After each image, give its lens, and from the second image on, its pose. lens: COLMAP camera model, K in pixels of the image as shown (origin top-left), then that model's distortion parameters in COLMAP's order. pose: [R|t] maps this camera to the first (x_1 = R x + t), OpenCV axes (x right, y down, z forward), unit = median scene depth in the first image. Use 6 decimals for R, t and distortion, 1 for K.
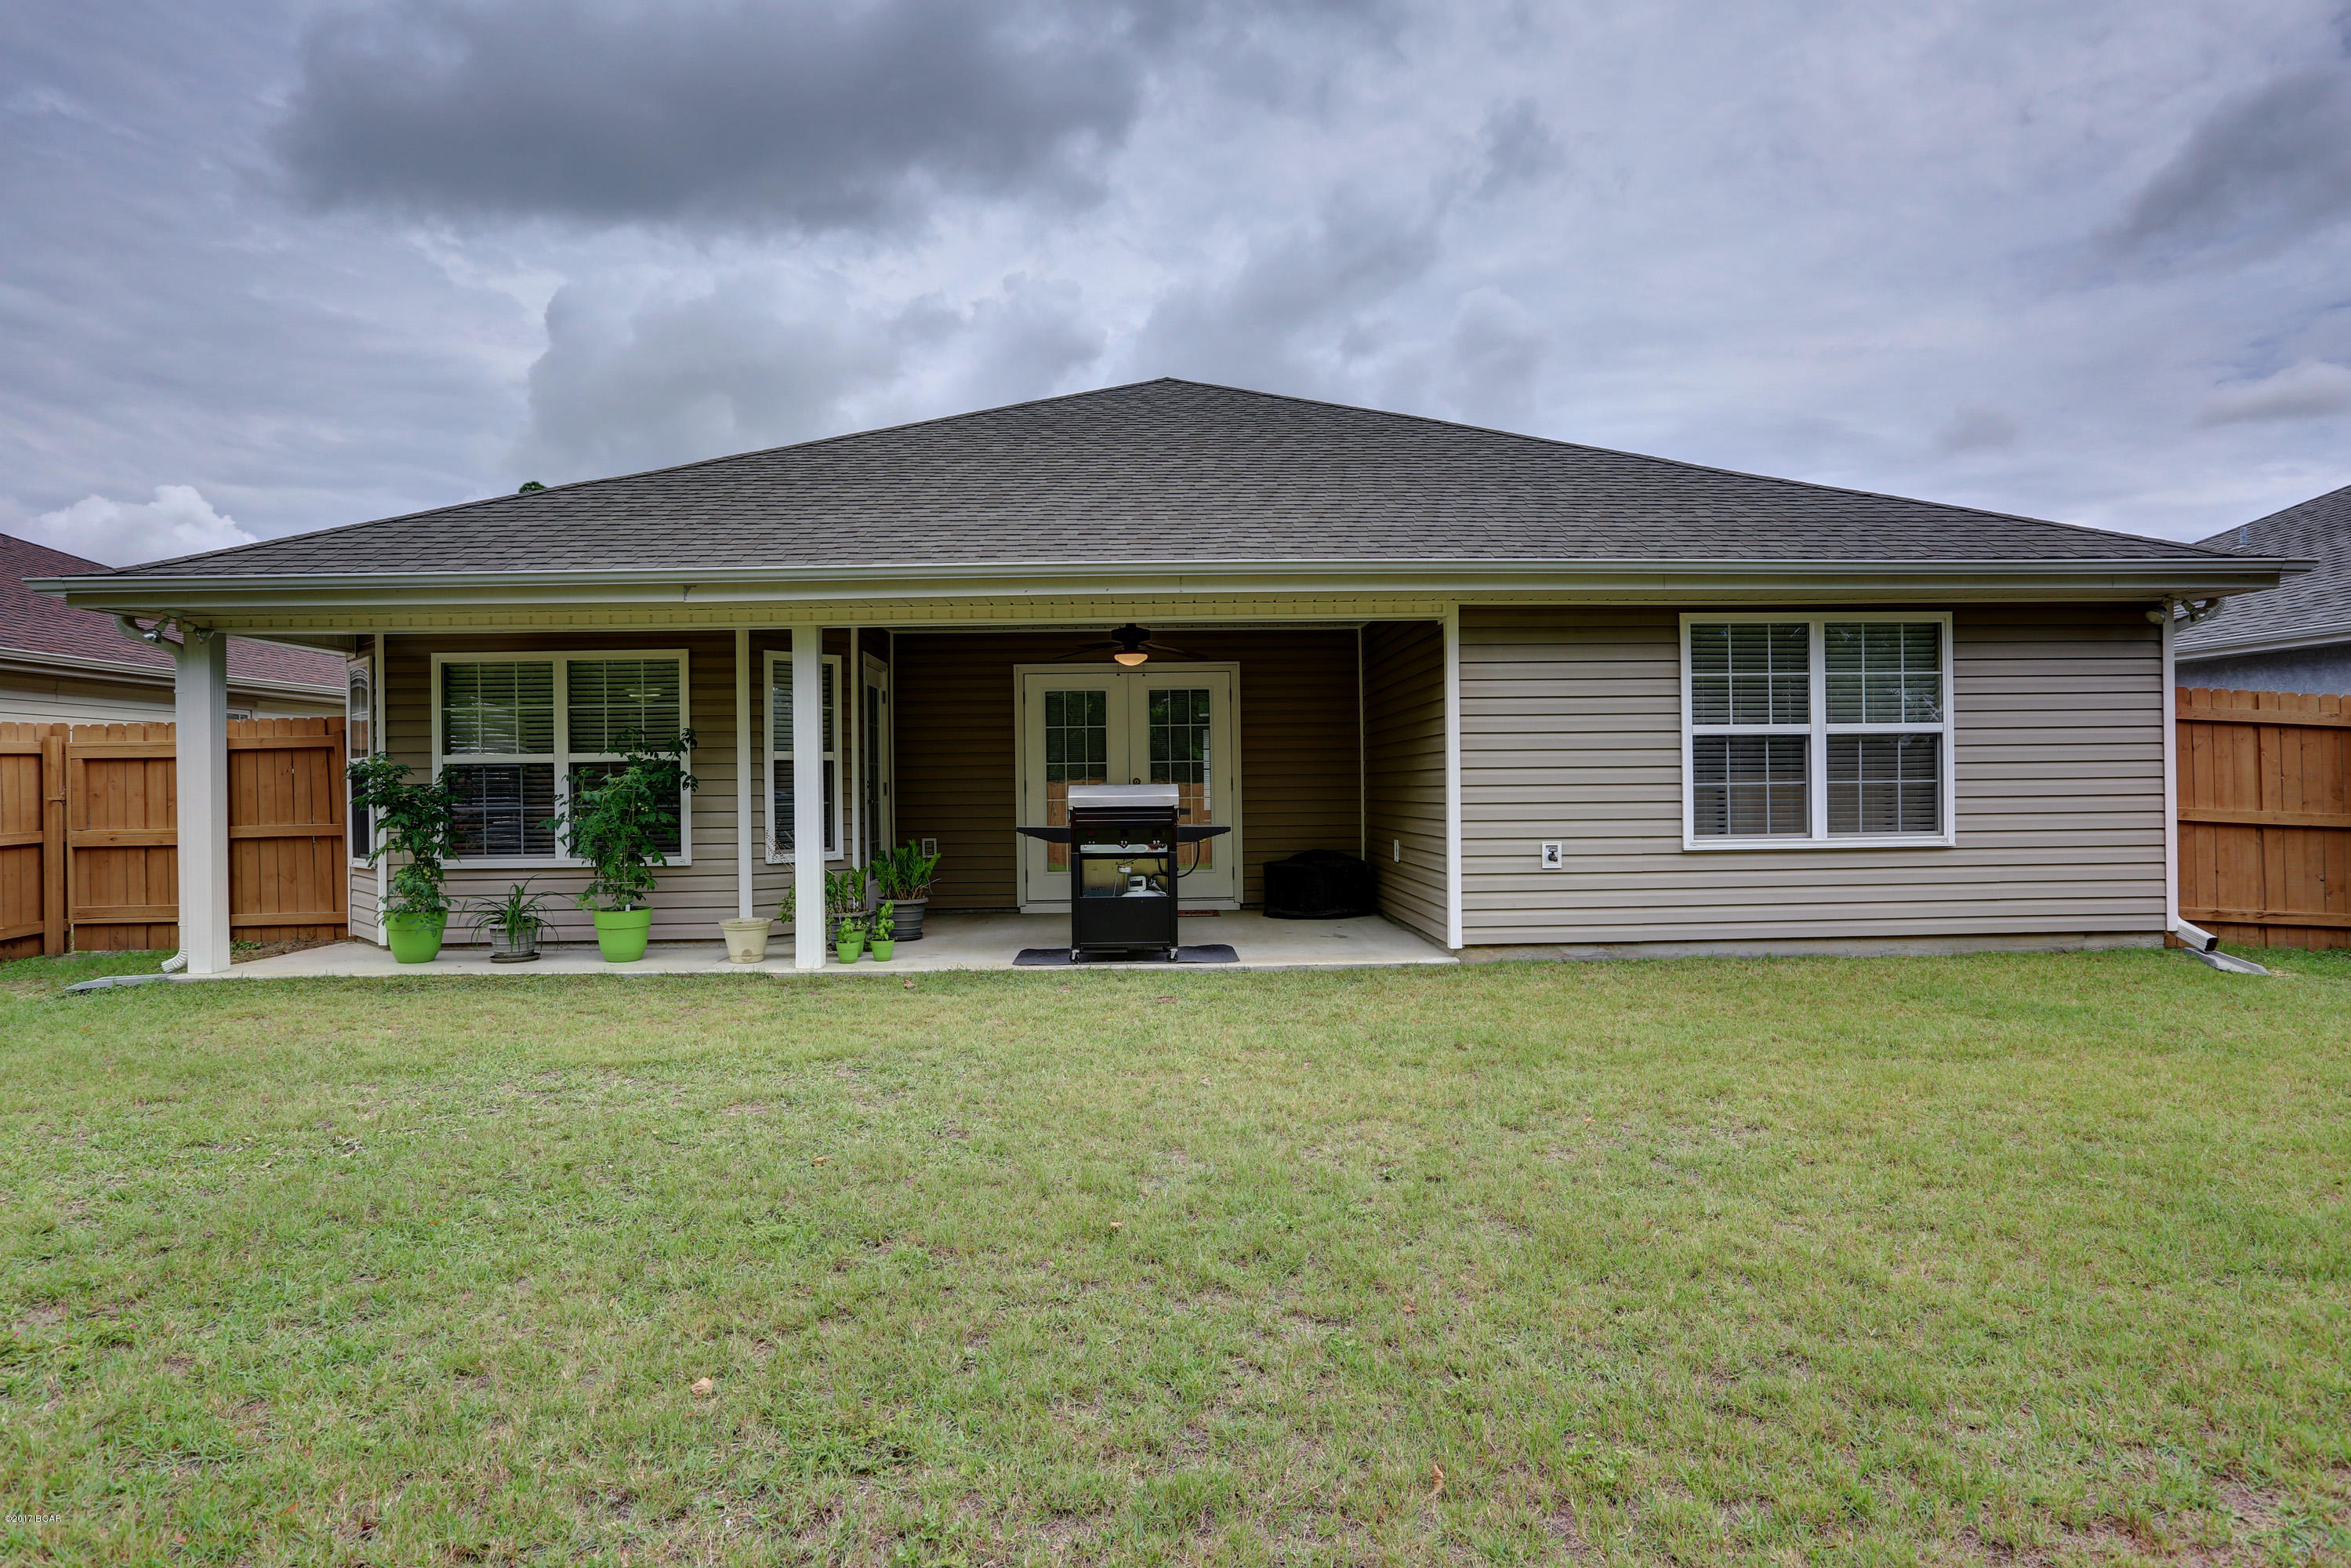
lens RADIAL K [[1213.9, 0, 1175.5], [0, 1213.9, 784.0], [0, 0, 1]] dist [-0.046542, 0.028380]
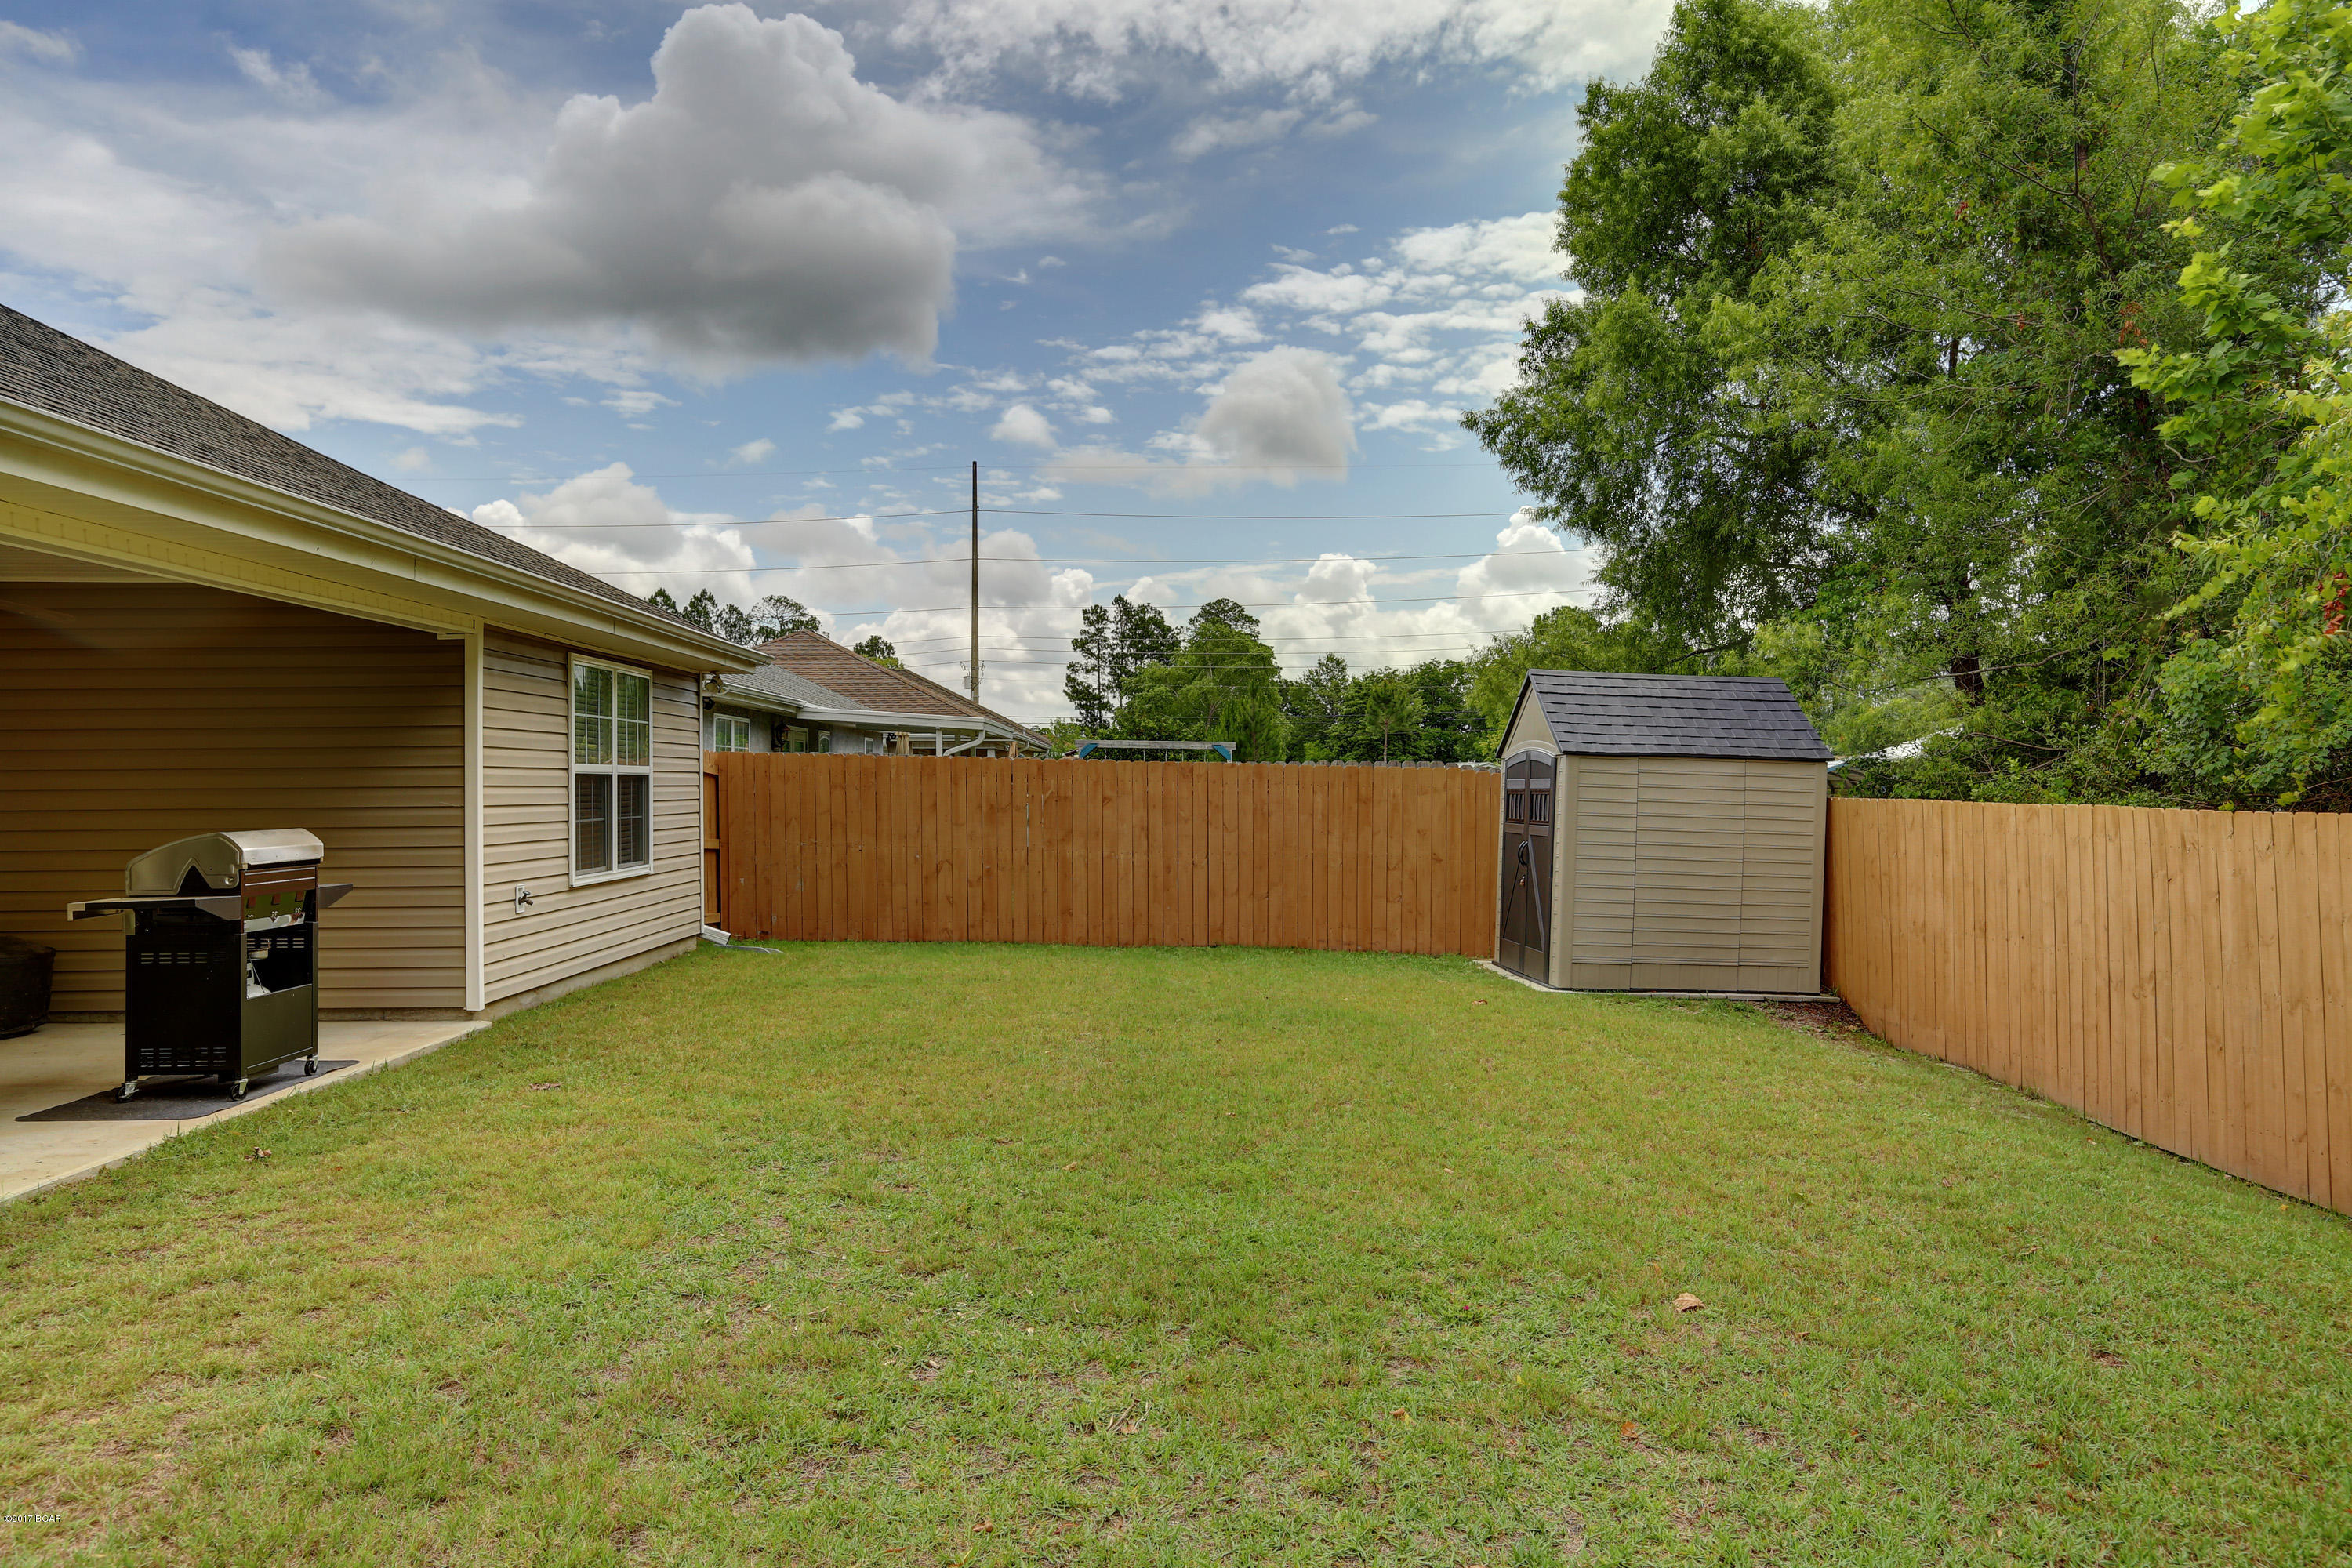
lens RADIAL K [[1693.5, 0, 1176.0], [0, 1693.5, 784.0], [0, 0, 1]] dist [0.004816, 0.002536]
pose [[0.018018, 0.013936, 0.999741, -0.983752], [0.007054, 0.999876, -0.014065, -0.007486], [-0.999813, 0.007306, 0.017917, 0.463853]]
